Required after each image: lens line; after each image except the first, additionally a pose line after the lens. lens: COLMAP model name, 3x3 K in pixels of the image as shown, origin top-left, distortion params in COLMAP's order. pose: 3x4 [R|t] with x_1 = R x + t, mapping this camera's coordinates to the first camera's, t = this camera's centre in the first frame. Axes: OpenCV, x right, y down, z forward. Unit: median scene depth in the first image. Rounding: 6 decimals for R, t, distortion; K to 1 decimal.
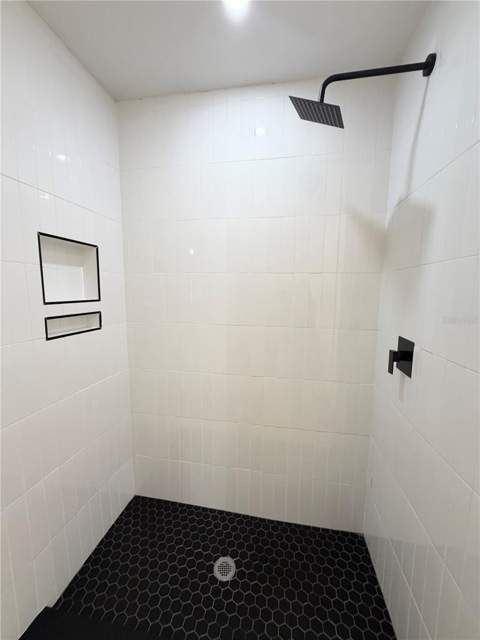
lens RADIAL K [[255.7, 0, 240.0], [0, 255.7, 320.0], [0, 0, 1]] dist [-0.001074, 0.000462]
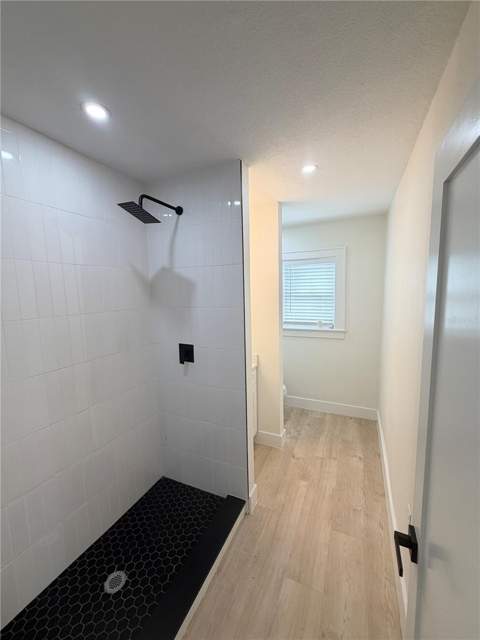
lens RADIAL K [[255.7, 0, 240.0], [0, 255.7, 320.0], [0, 0, 1]] dist [-0.001074, 0.000462]
pose [[0.239507, -0.105297, 0.965168, -0.887343], [0.142691, 0.987124, 0.072283, -0.144861], [-0.960352, 0.120409, 0.251448, 0.074010]]
